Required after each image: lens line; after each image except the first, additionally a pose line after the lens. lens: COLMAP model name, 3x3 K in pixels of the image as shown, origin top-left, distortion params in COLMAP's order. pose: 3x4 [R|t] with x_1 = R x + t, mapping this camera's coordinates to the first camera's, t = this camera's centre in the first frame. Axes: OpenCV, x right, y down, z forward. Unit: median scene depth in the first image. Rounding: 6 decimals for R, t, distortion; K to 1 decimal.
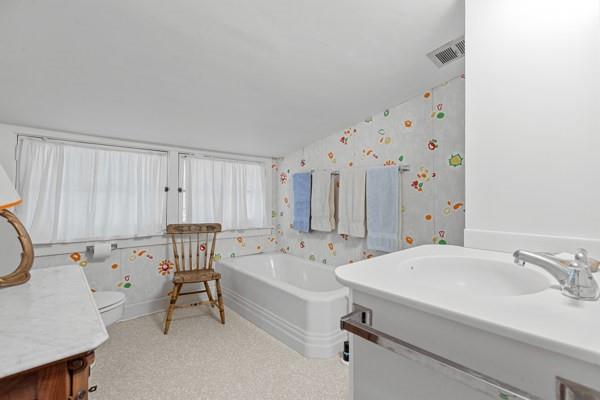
lens RADIAL K [[276.3, 0, 300.4], [0, 276.3, 196.5], [0, 0, 1]] dist [0.001048, -0.000201]
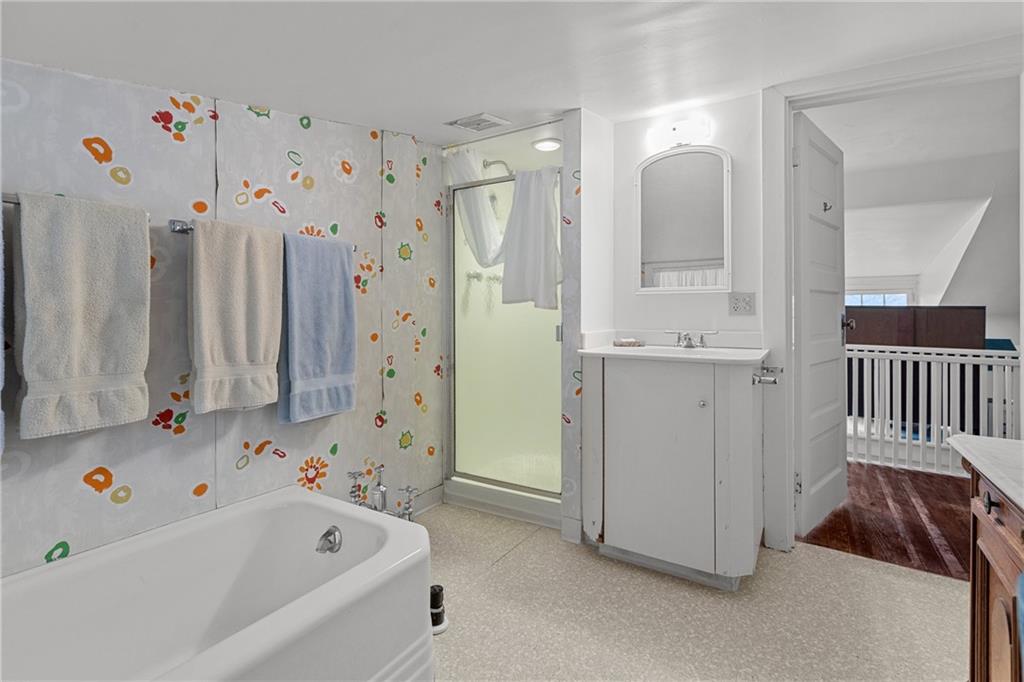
lens RADIAL K [[471.5, 0, 527.9], [0, 471.5, 316.3], [0, 0, 1]] dist [0.001048, -0.000201]
pose [[-0.303400, -0.021337, 0.952624, -0.561256], [-0.008242, 0.999771, 0.019768, 0.005392], [-0.952828, -0.001854, -0.303506, 0.879383]]
